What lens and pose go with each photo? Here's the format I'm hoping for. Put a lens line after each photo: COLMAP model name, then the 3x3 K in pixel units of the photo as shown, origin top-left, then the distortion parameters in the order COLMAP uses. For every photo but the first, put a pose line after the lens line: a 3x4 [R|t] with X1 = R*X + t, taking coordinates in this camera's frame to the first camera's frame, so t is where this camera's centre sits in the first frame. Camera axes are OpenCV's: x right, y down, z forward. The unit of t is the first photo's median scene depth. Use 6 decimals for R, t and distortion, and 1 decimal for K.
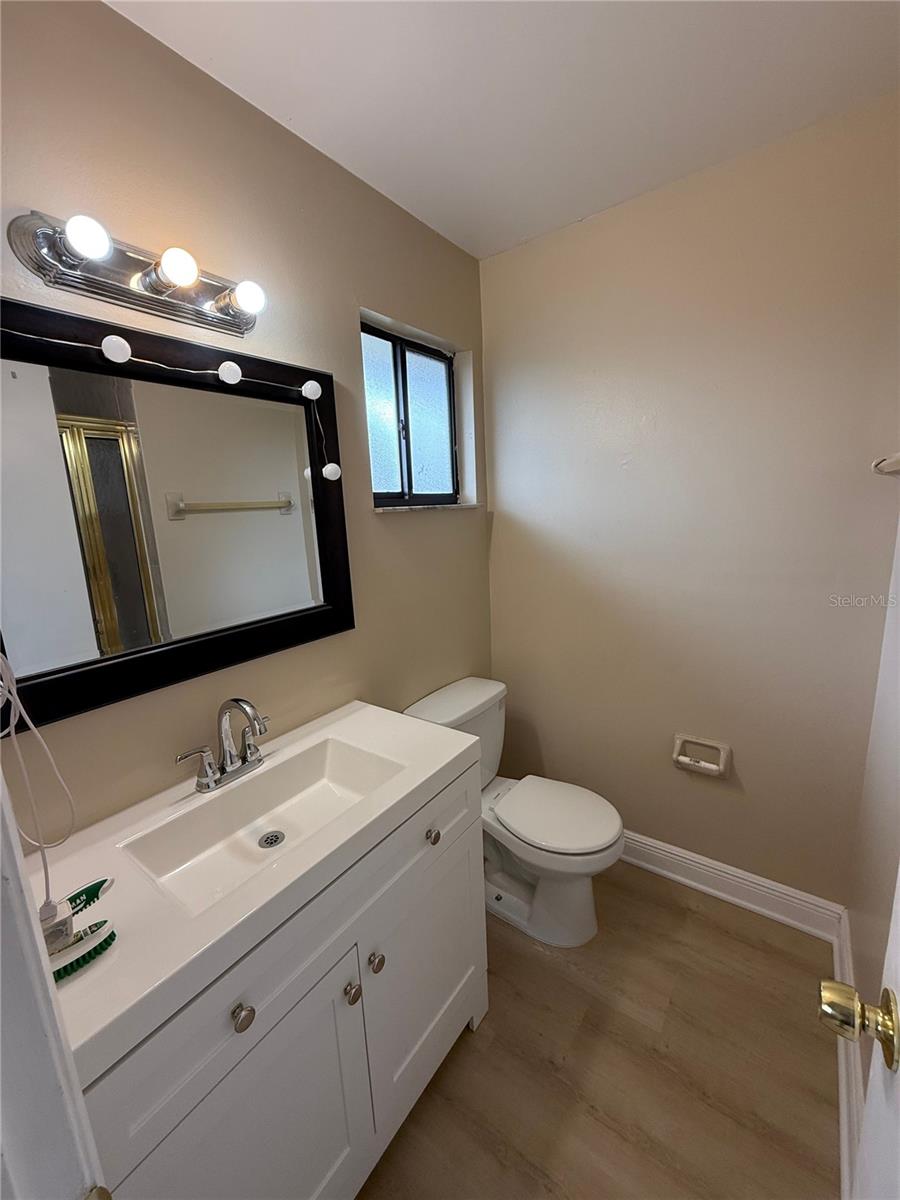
lens RADIAL K [[479.4, 0, 450.0], [0, 479.4, 600.0], [0, 0, 1]] dist [-0.000995, 0.000052]
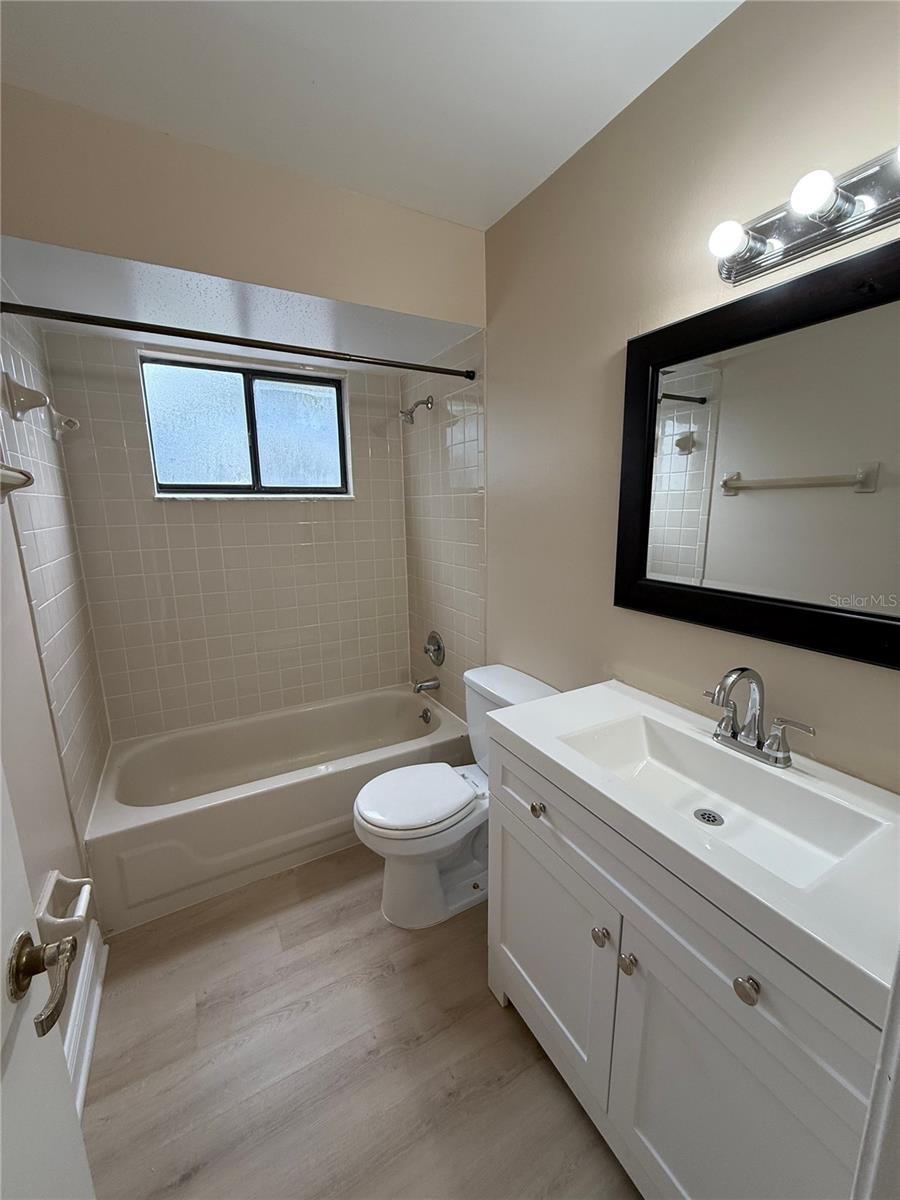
lens RADIAL K [[479.4, 0, 450.0], [0, 479.4, 600.0], [0, 0, 1]] dist [-0.000995, 0.000052]
pose [[-0.434001, 0.234502, -0.869857, 0.590454], [-0.136845, 0.937166, 0.320924, -0.147147], [0.890459, 0.258317, -0.374641, 0.785741]]
